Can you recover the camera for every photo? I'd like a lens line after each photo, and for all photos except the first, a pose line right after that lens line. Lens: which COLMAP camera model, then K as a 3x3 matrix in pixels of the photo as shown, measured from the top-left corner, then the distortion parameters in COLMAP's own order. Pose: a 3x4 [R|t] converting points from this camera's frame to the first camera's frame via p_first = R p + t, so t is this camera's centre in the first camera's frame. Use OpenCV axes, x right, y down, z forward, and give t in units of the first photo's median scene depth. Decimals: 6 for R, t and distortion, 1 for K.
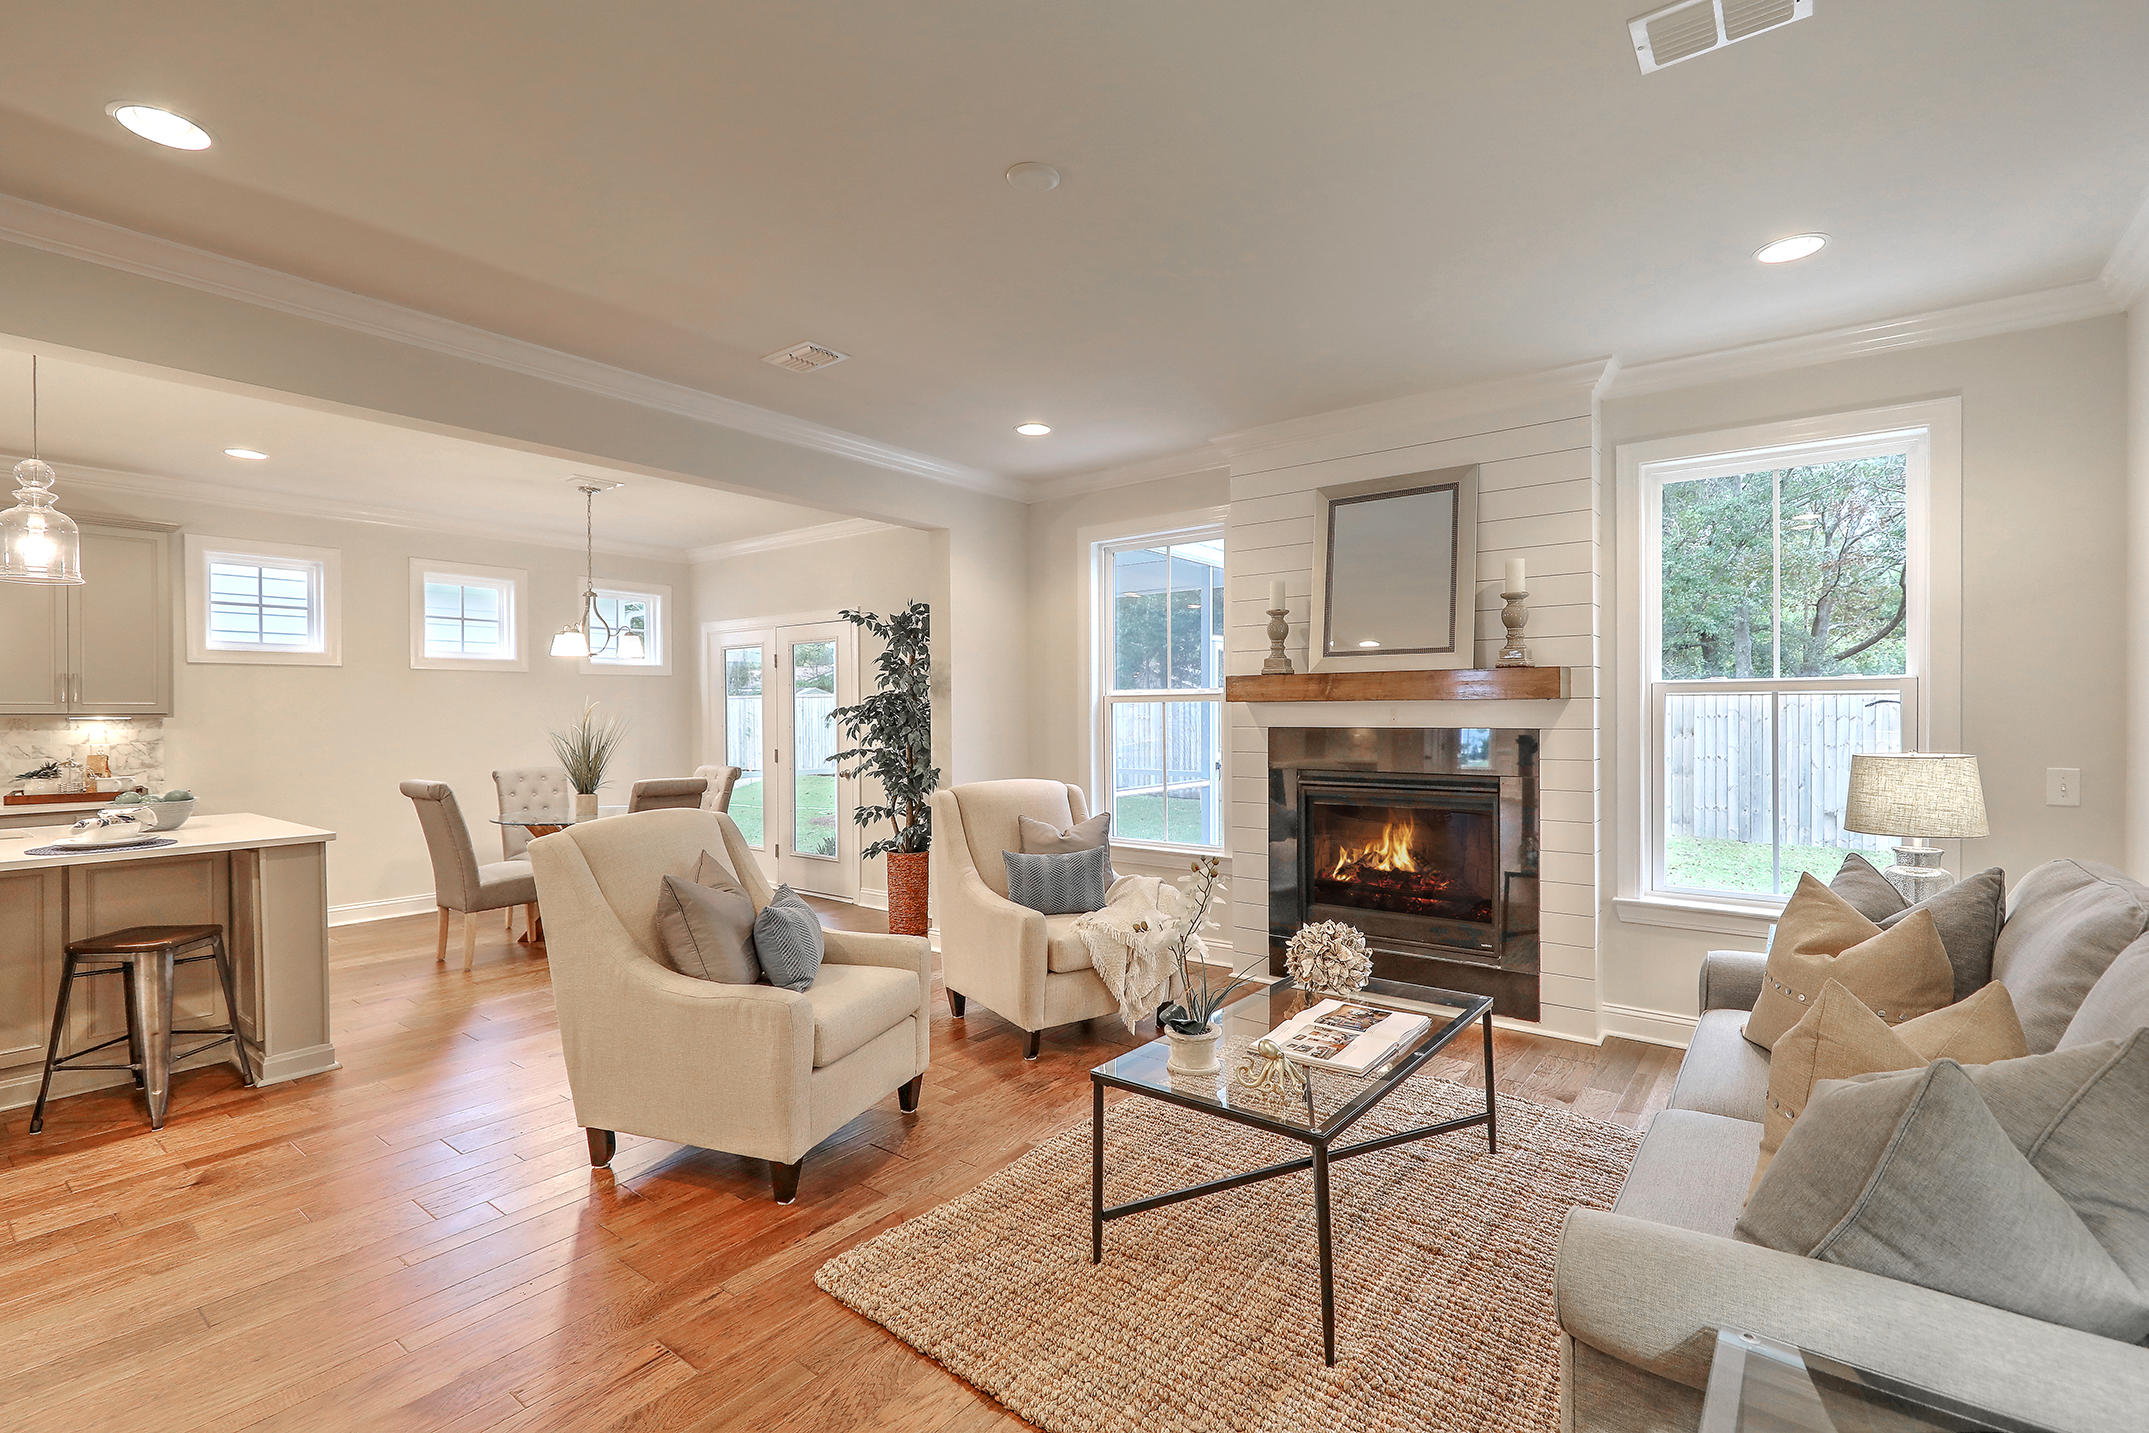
lens RADIAL K [[971.3, 0, 1074.7], [0, 971.3, 719.0], [0, 0, 1]] dist [0.000010, -0.000085]
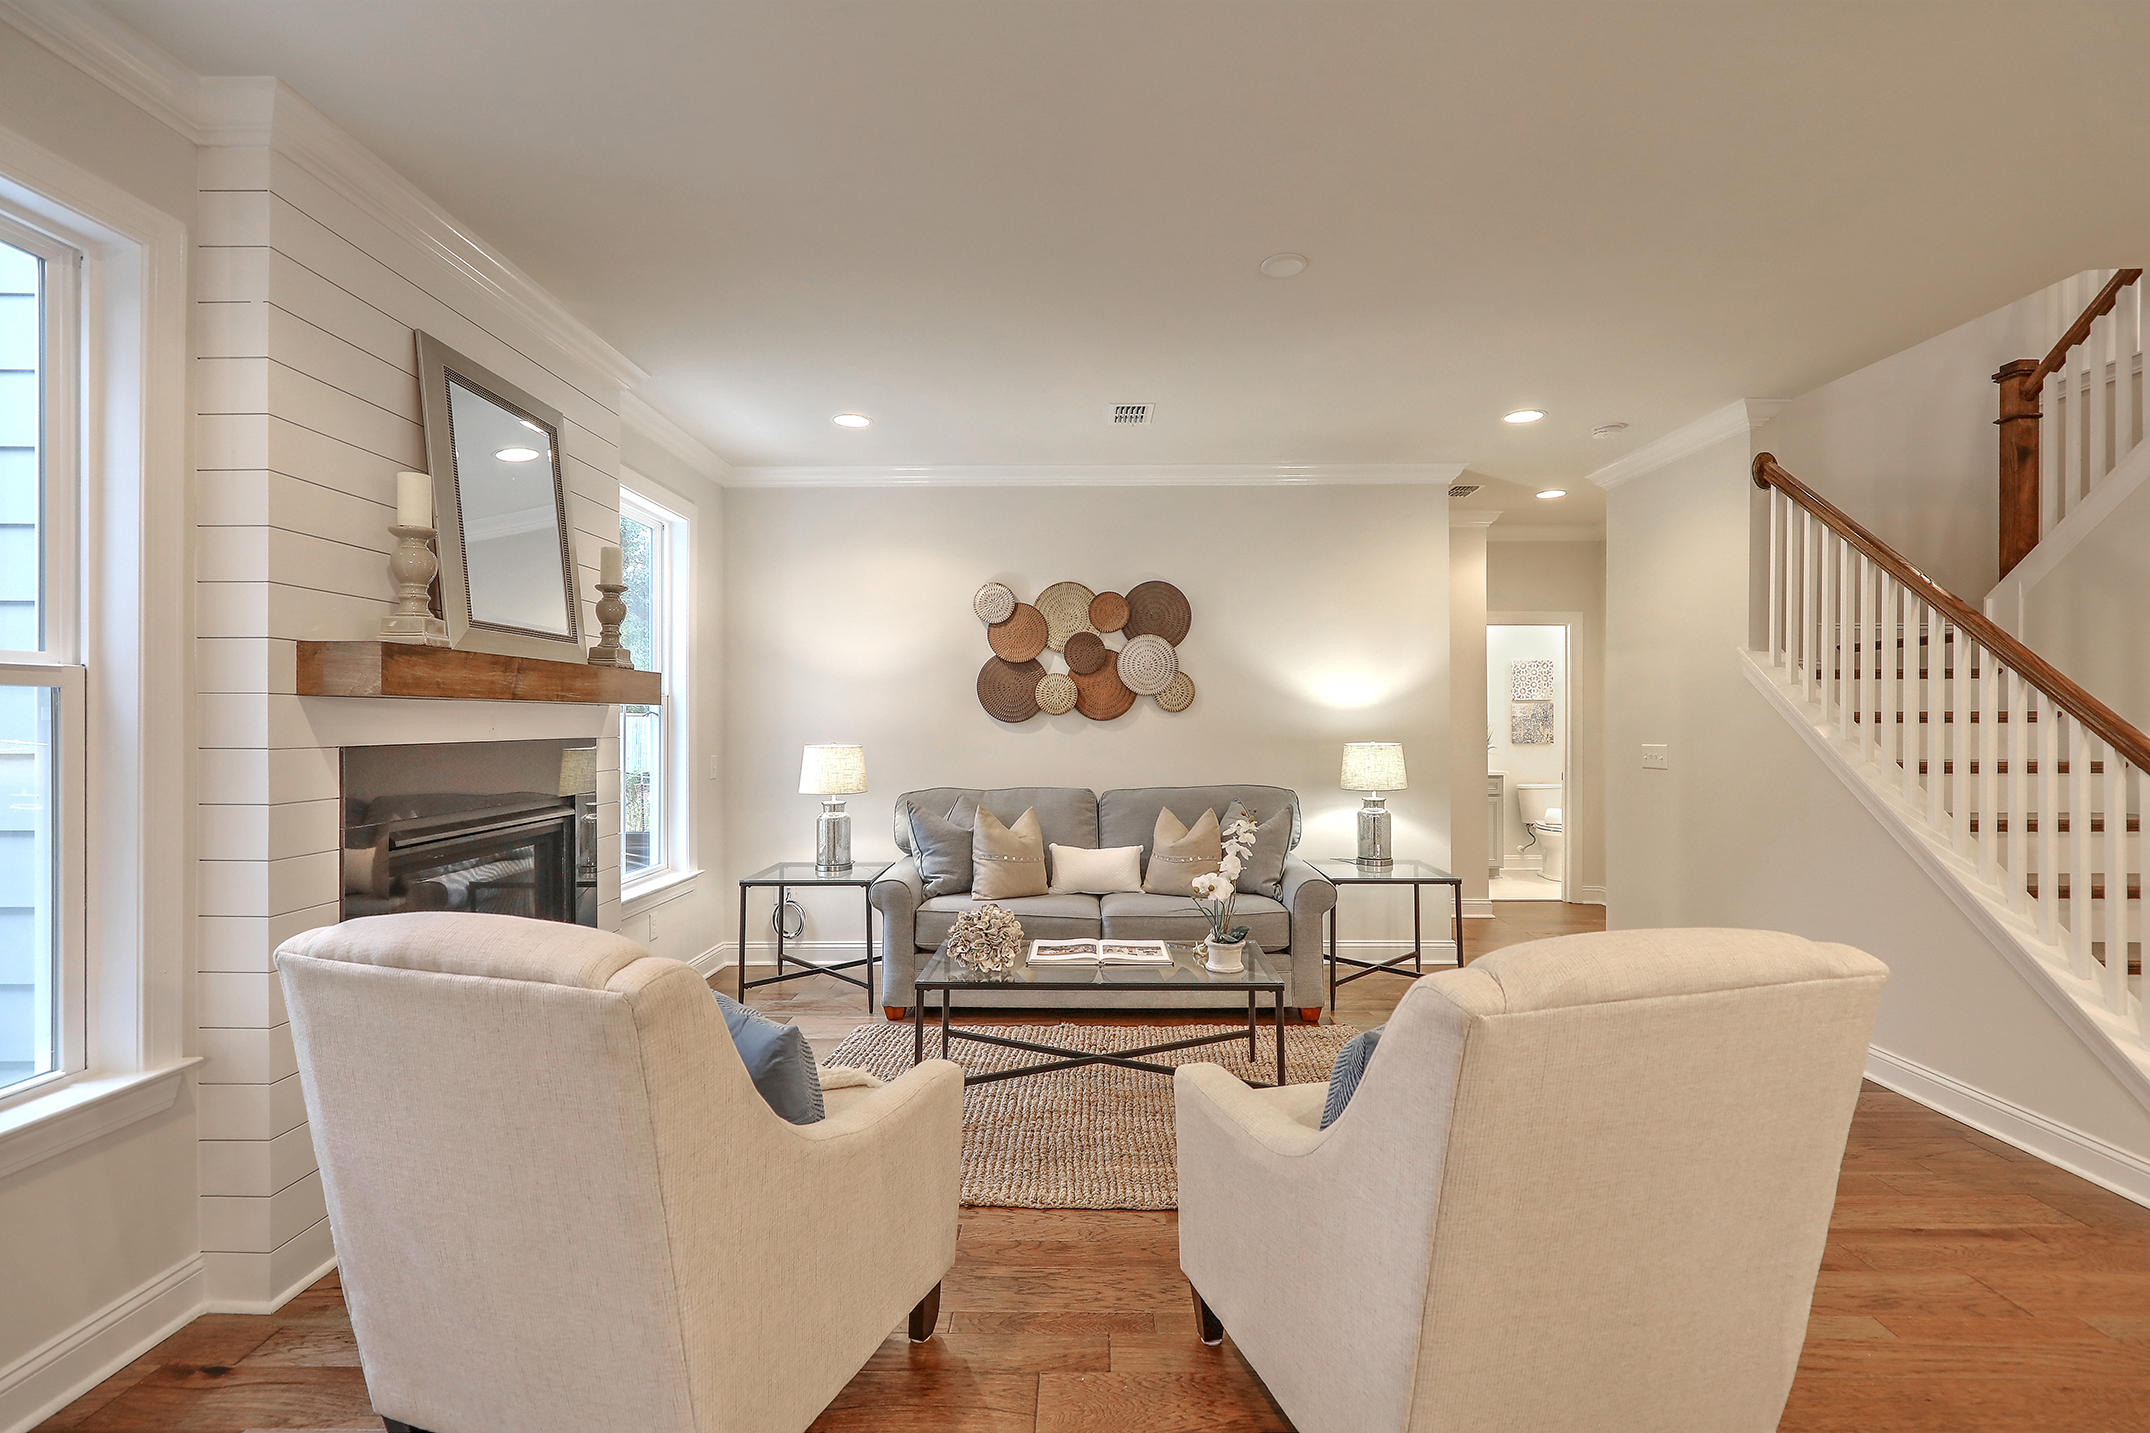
lens RADIAL K [[971.8, 0, 1072.5], [0, 971.8, 716.6], [0, 0, 1]] dist [0.000010, -0.000085]
pose [[-0.606774, 0.007707, 0.794837, -0.455418], [0.009155, 0.999954, -0.002707, -0.002757], [-0.794822, 0.005634, -0.606817, 1.070325]]
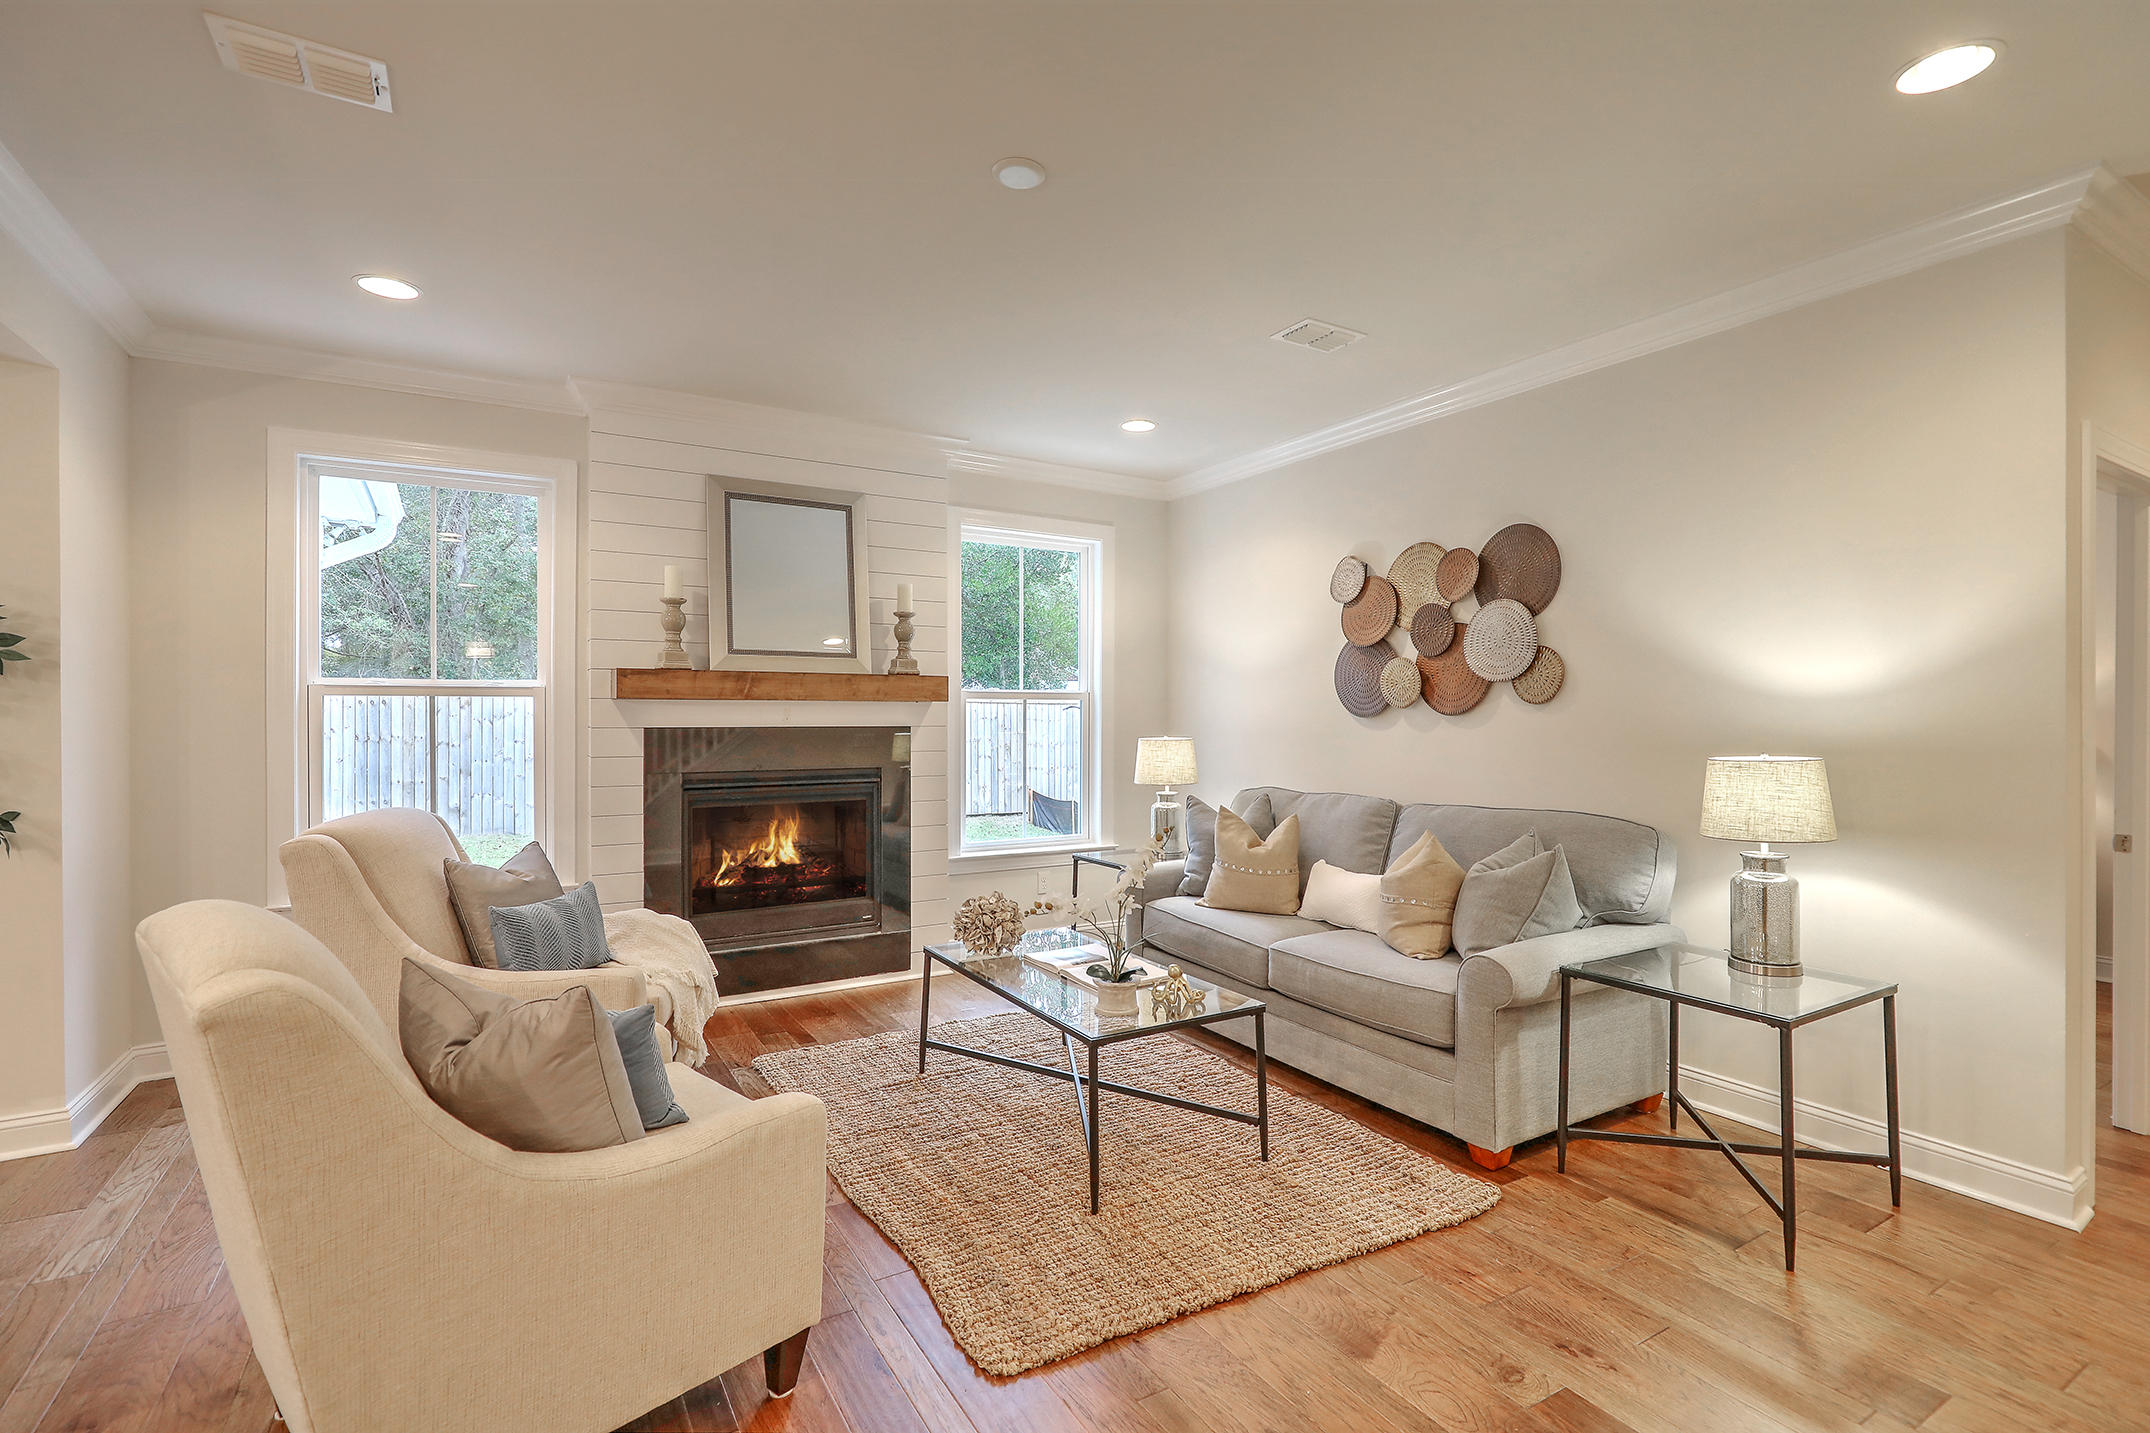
lens RADIAL K [[999.6, 0, 1084.3], [0, 999.6, 723.8], [0, 0, 1]] dist [0.005272, 0.000656]
pose [[0.357691, -0.005721, 0.933823, -0.543903], [0.002722, 0.999983, 0.005084, 0.001252], [-0.933836, 0.000724, 0.357701, 0.317086]]
